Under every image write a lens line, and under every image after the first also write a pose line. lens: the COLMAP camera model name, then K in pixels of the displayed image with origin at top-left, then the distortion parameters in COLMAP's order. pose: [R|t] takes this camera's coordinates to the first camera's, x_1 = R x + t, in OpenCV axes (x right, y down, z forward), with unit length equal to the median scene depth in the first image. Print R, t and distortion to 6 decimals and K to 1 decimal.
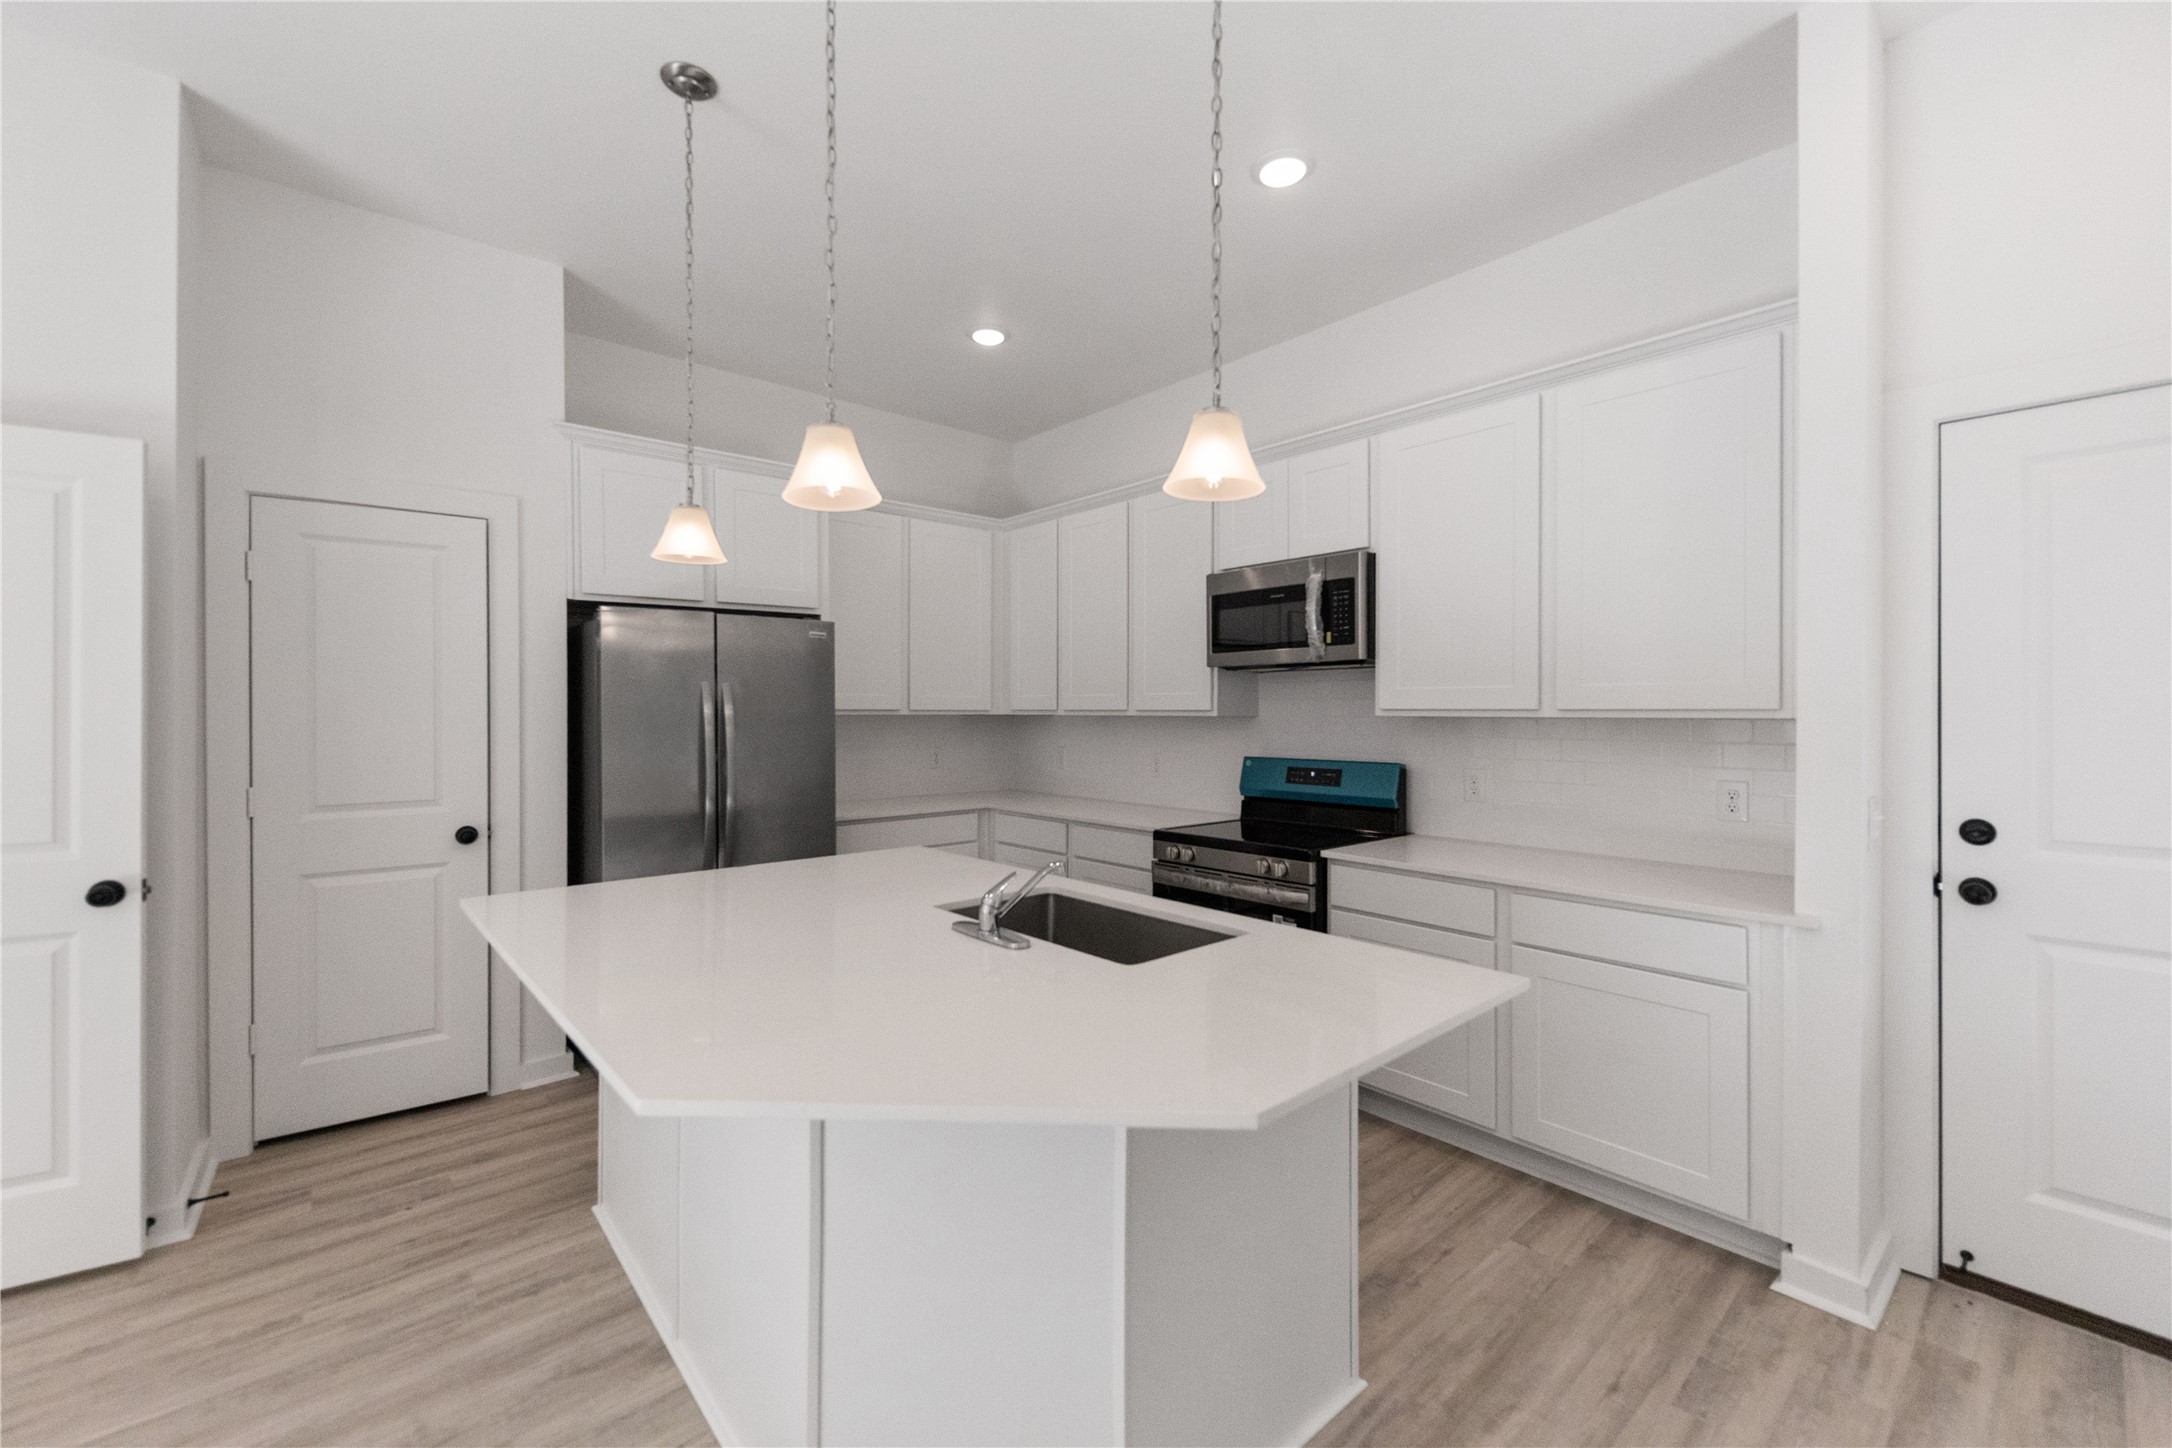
lens RADIAL K [[872.4, 0, 1084.2], [0, 872.4, 711.3], [0, 0, 1]] dist [-0.001066, -0.000158]
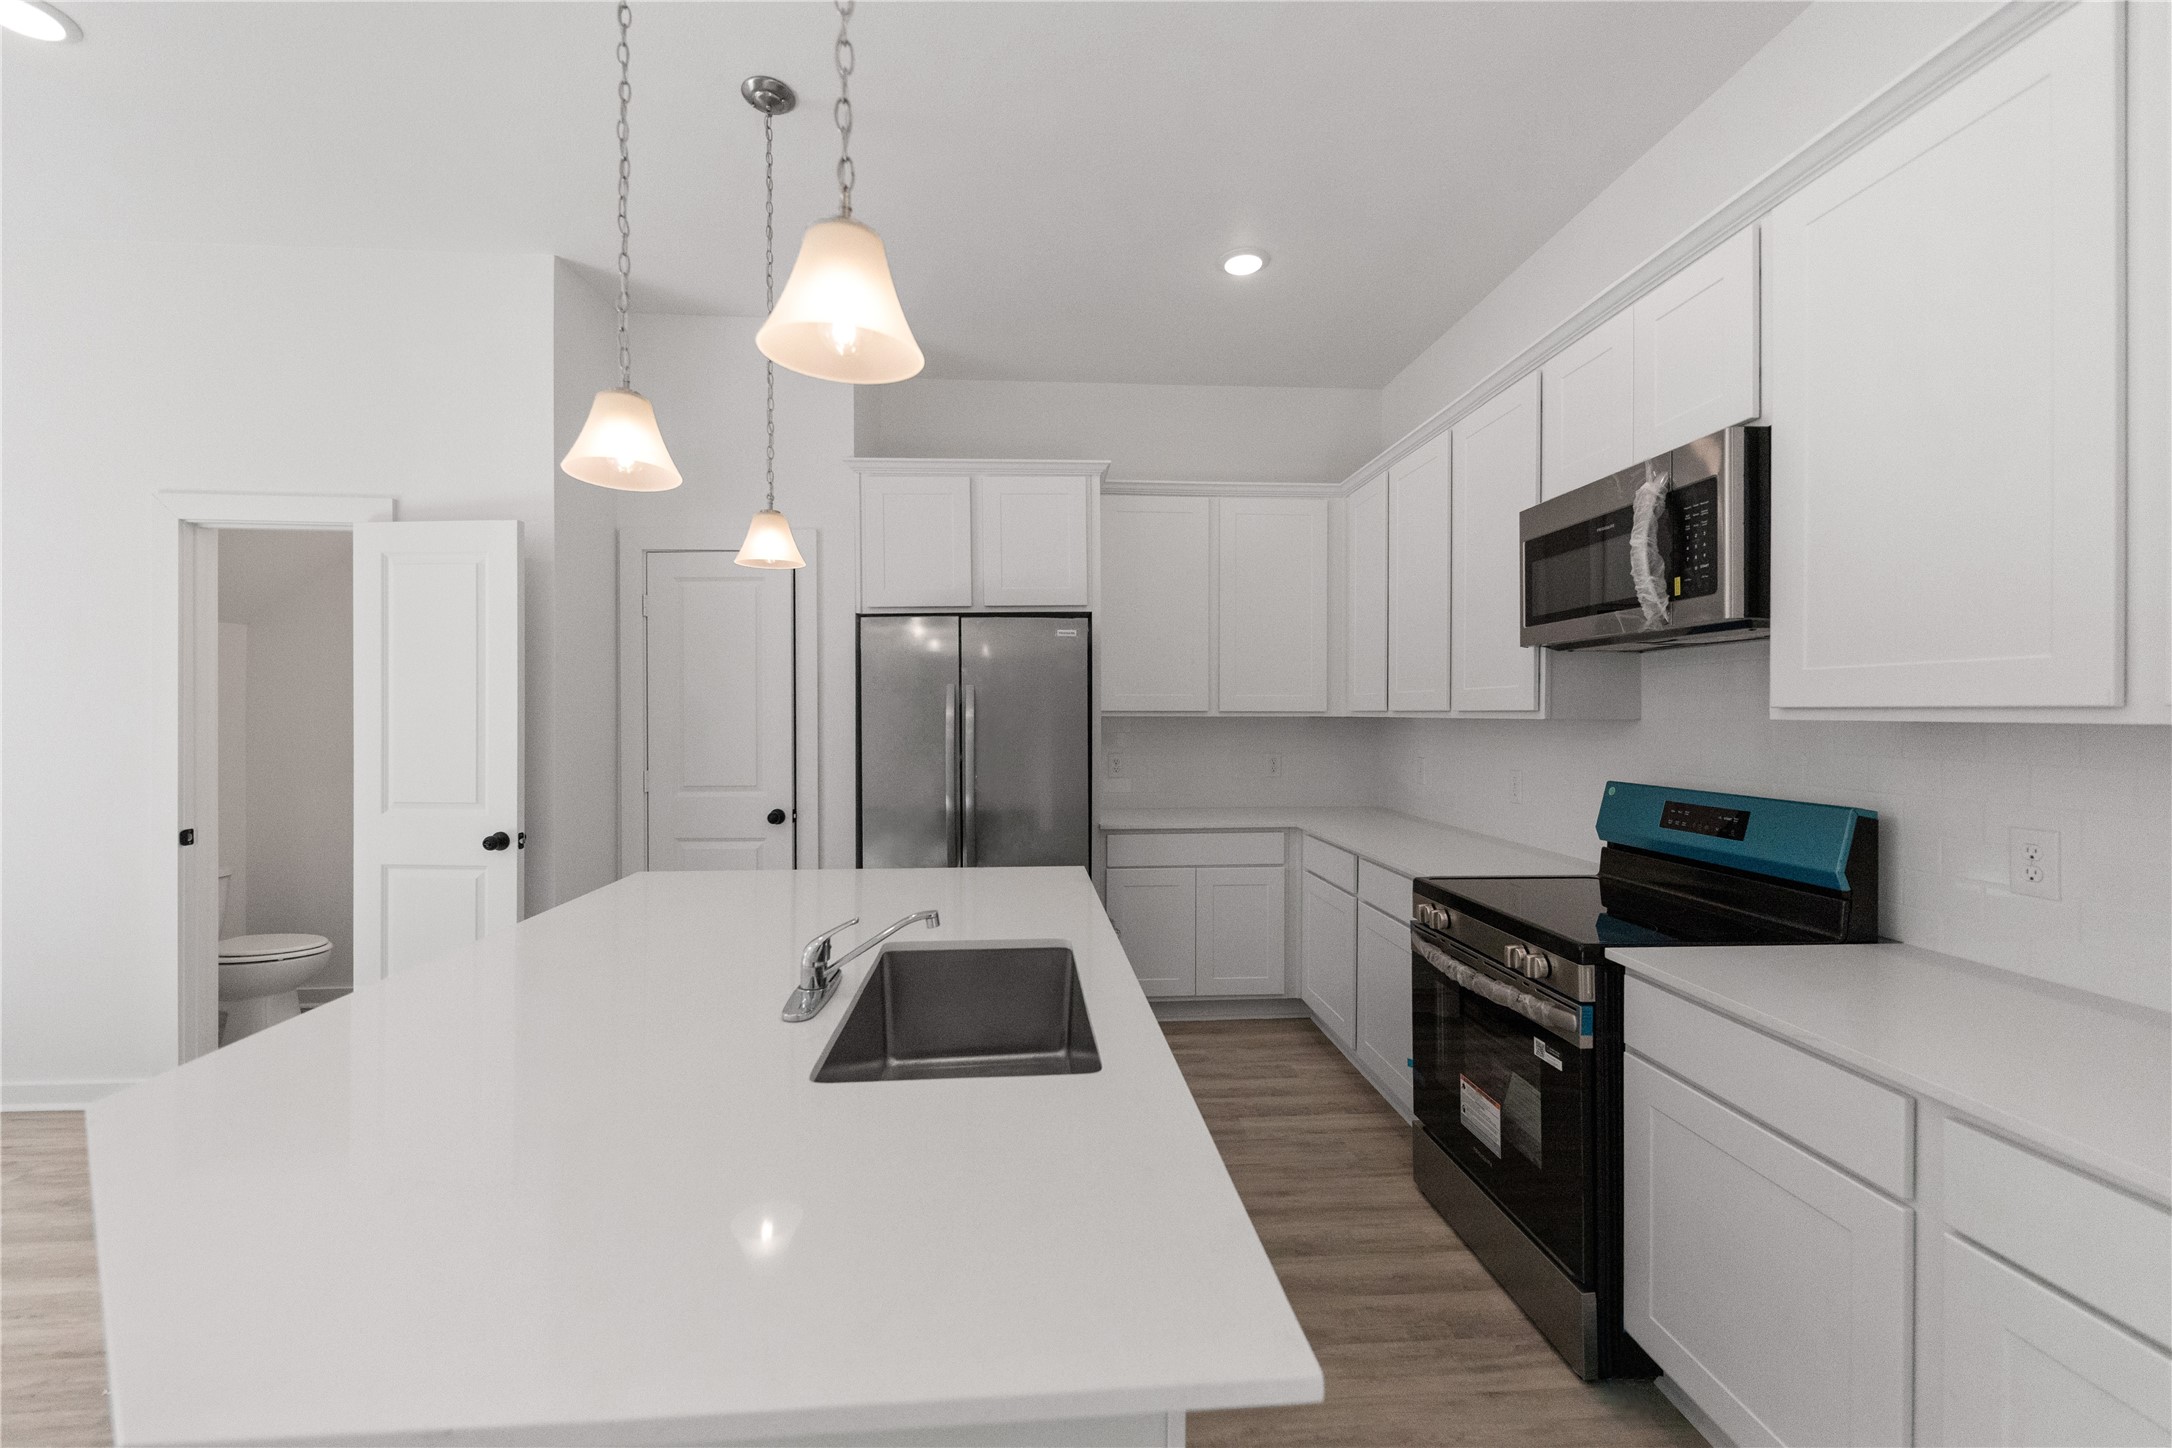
lens RADIAL K [[860.4, 0, 1080.1], [0, 860.4, 713.7], [0, 0, 1]] dist [0.015399, 0.000108]
pose [[0.795430, -0.000544, -0.606046, 0.312989], [0.001125, 0.999999, 0.000579, 0.000270], [0.606045, -0.001142, 0.795430, 0.287780]]
